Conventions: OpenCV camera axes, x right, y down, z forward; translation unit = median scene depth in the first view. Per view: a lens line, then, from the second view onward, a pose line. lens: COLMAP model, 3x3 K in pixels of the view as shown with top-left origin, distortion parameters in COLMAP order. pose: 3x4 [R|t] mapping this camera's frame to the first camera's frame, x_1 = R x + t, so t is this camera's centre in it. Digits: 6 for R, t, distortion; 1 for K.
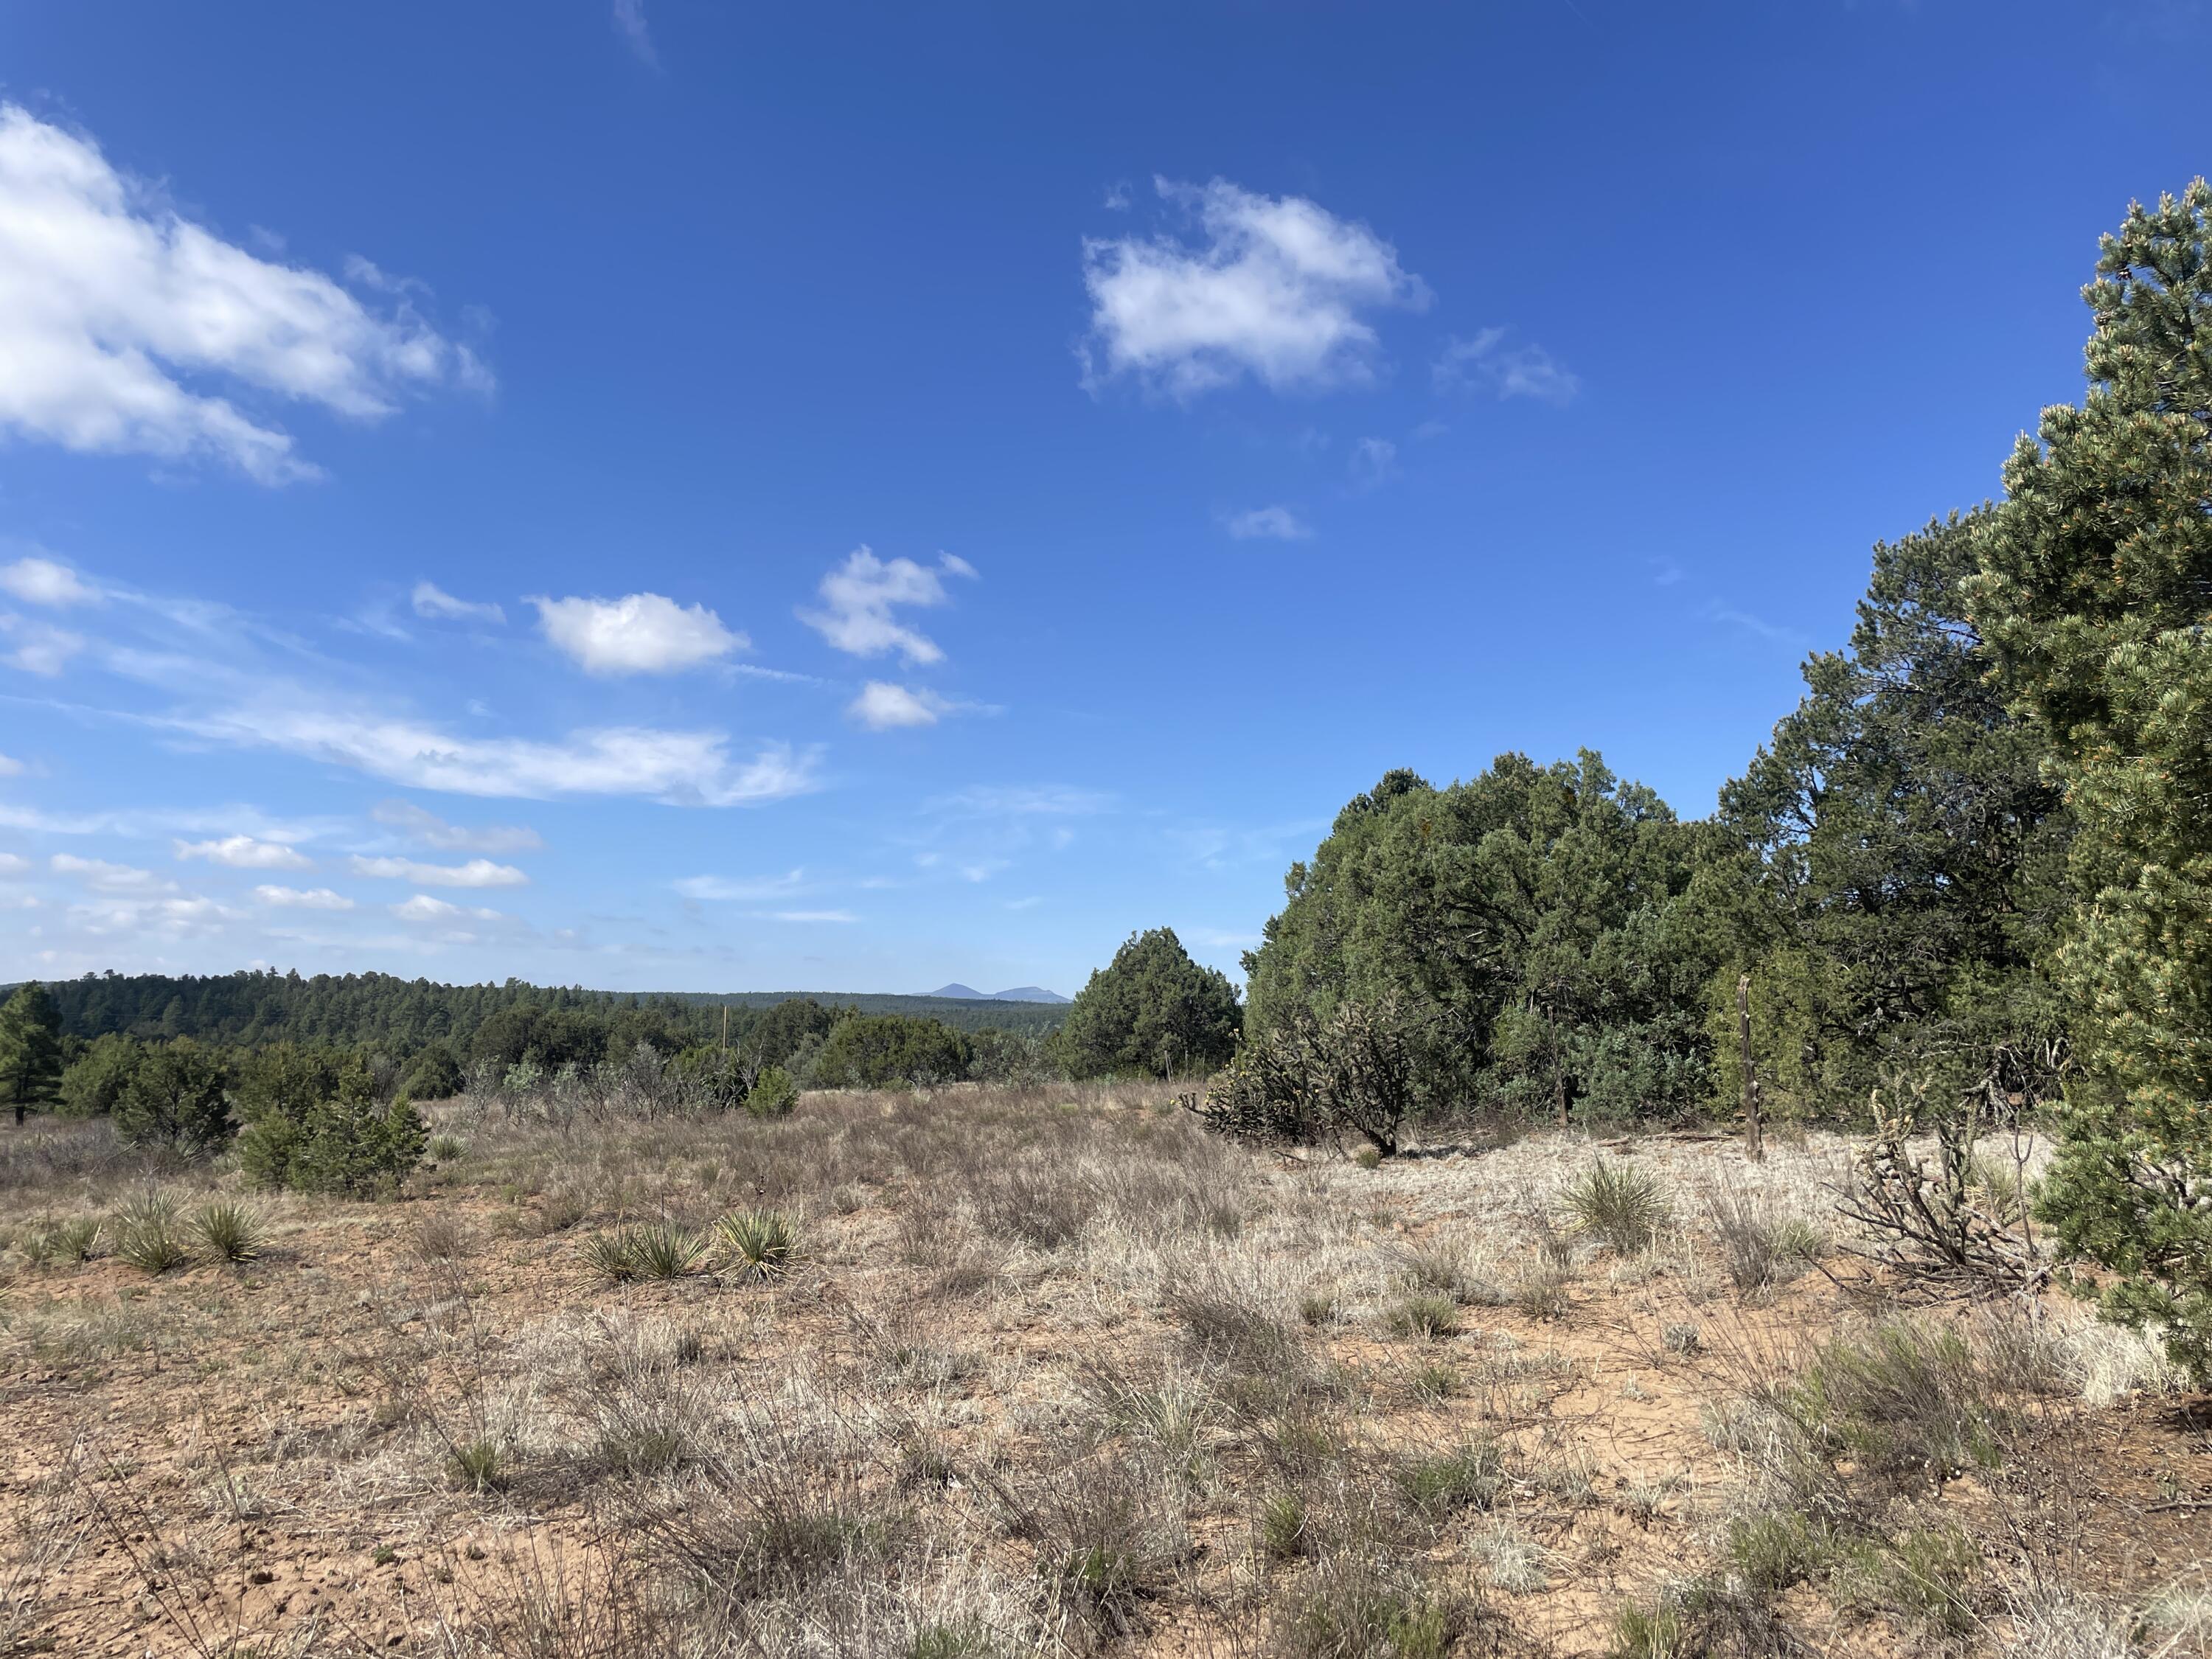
lens RADIAL K [[1640.5, 0, 1106.0], [0, 1640.5, 829.5], [0, 0, 1]] dist [0.051159, -0.070014]
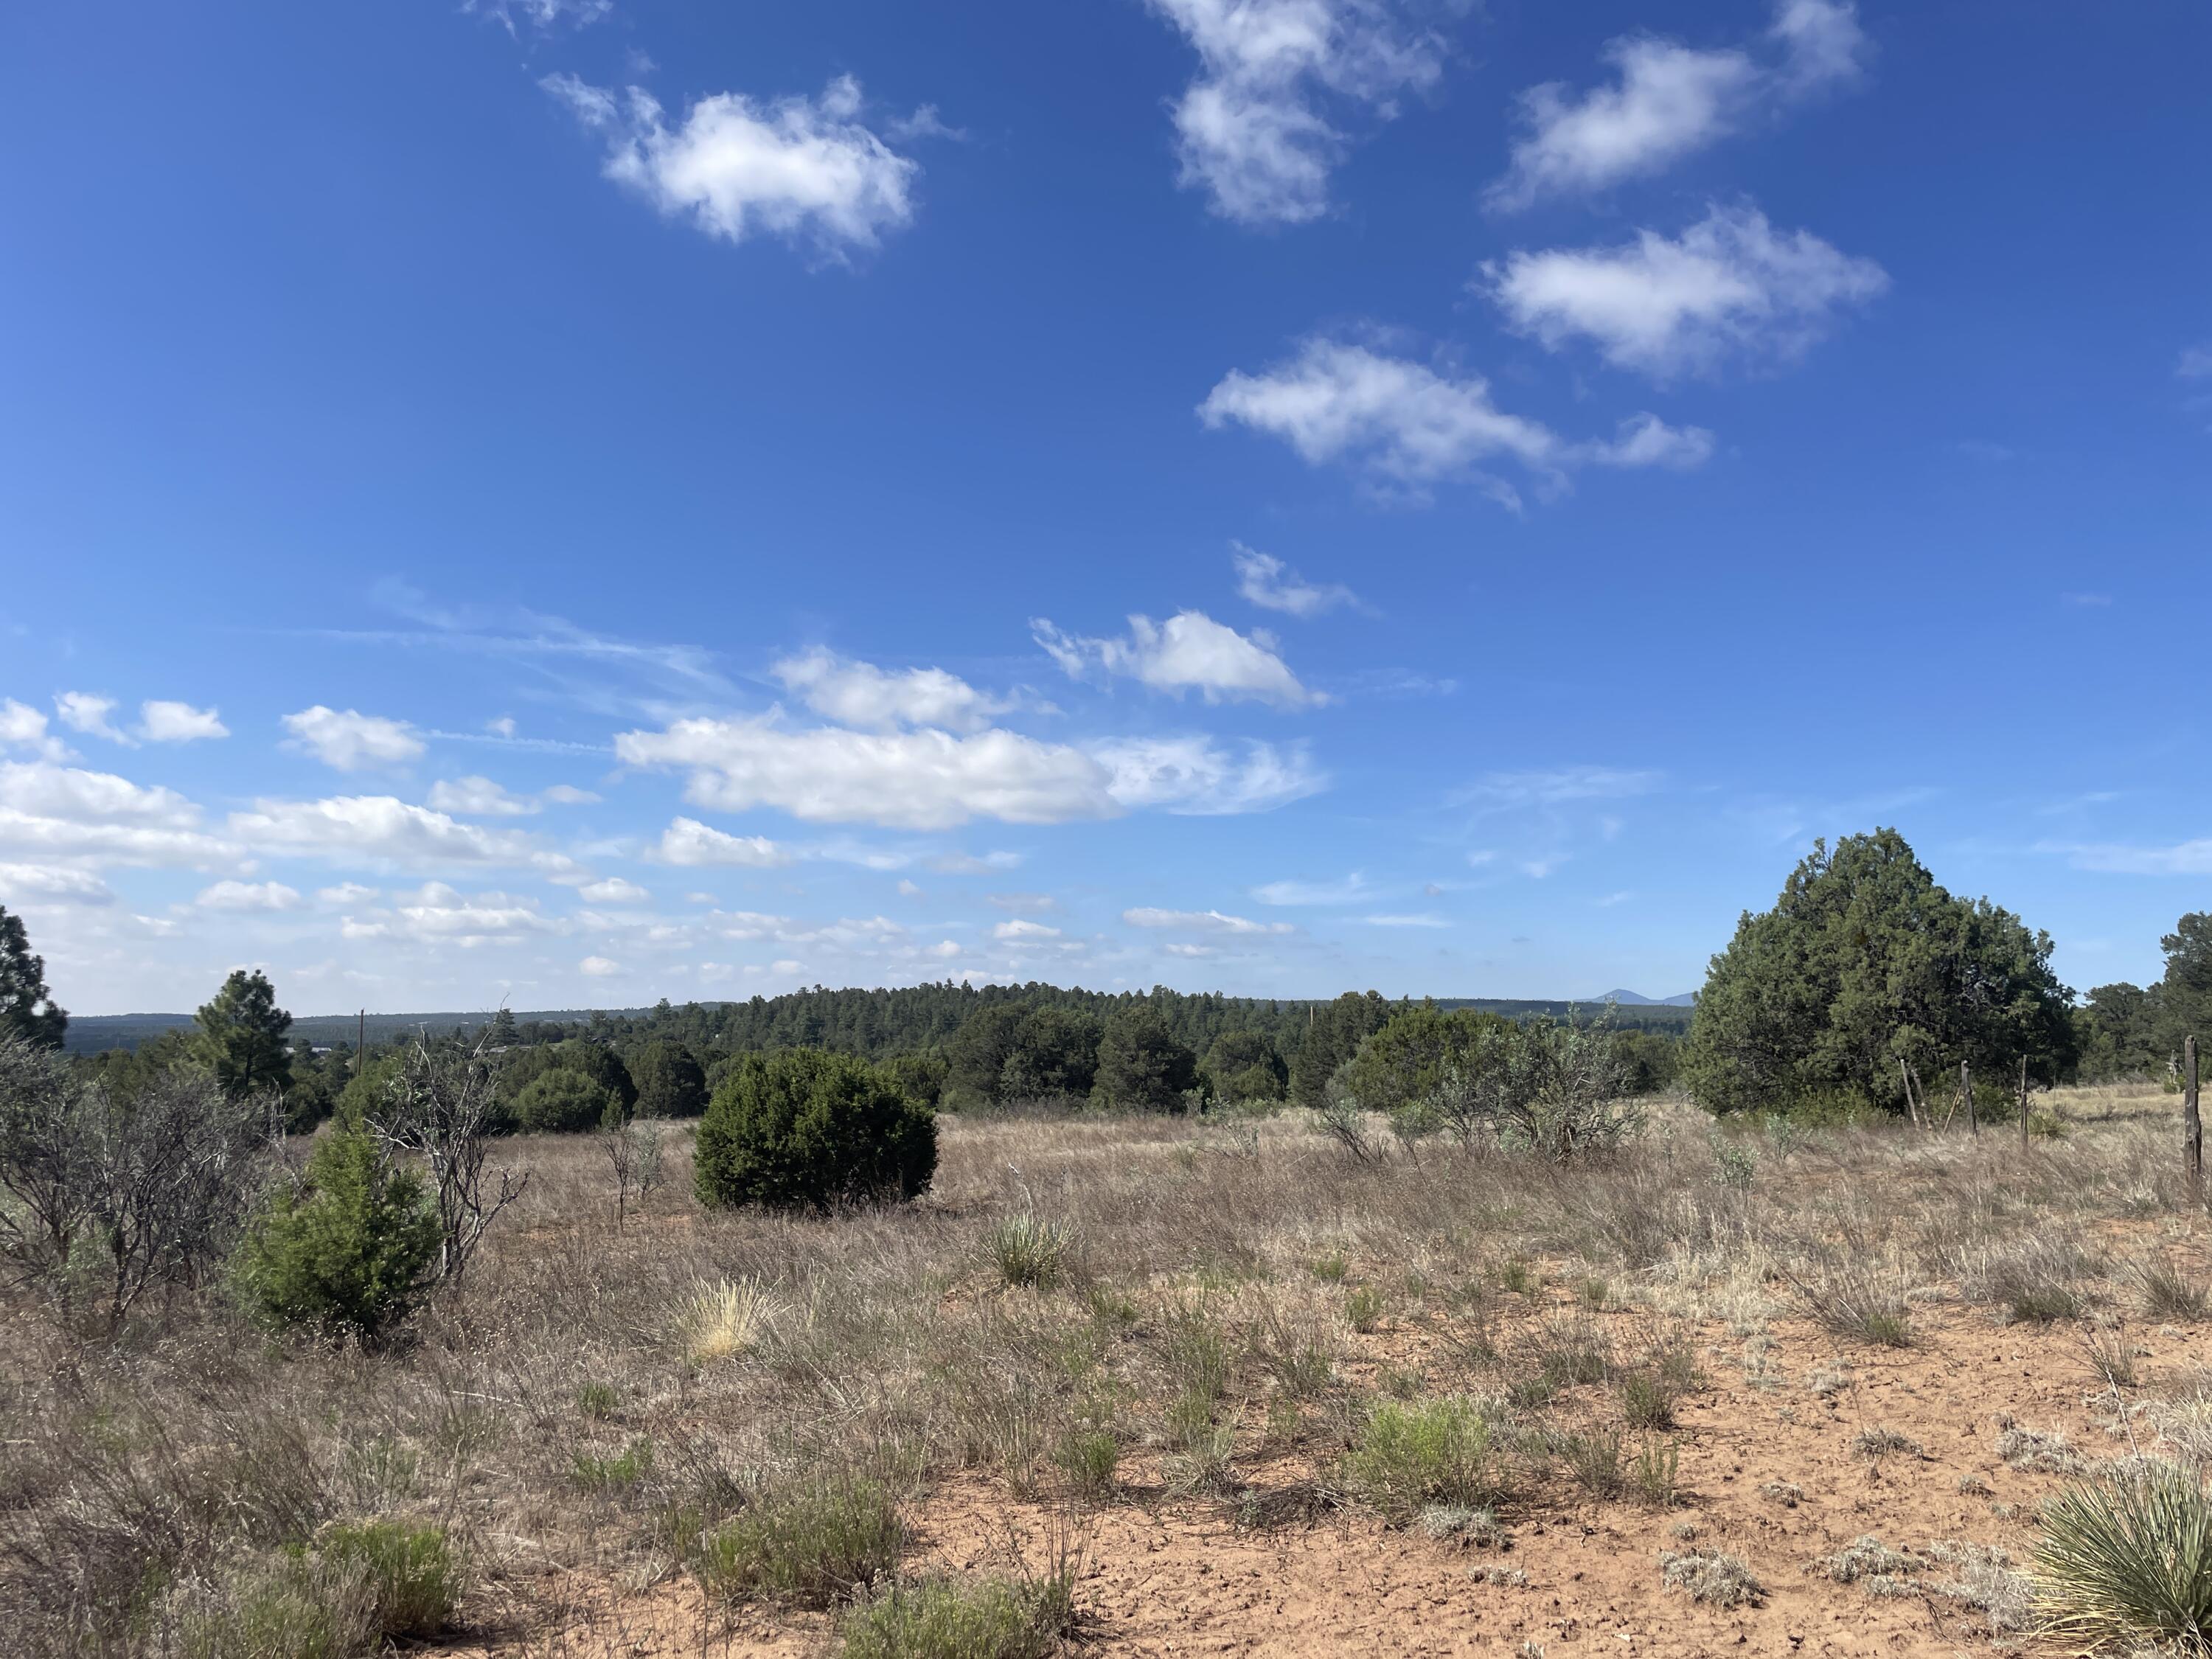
lens RADIAL K [[1640.5, 0, 1106.0], [0, 1640.5, 829.5], [0, 0, 1]] dist [0.051159, -0.070014]
pose [[0.924050, -0.053915, -0.378449, 0.005841], [0.052345, 0.998525, -0.014442, 0.052974], [0.378670, -0.006465, 0.925509, 0.396922]]
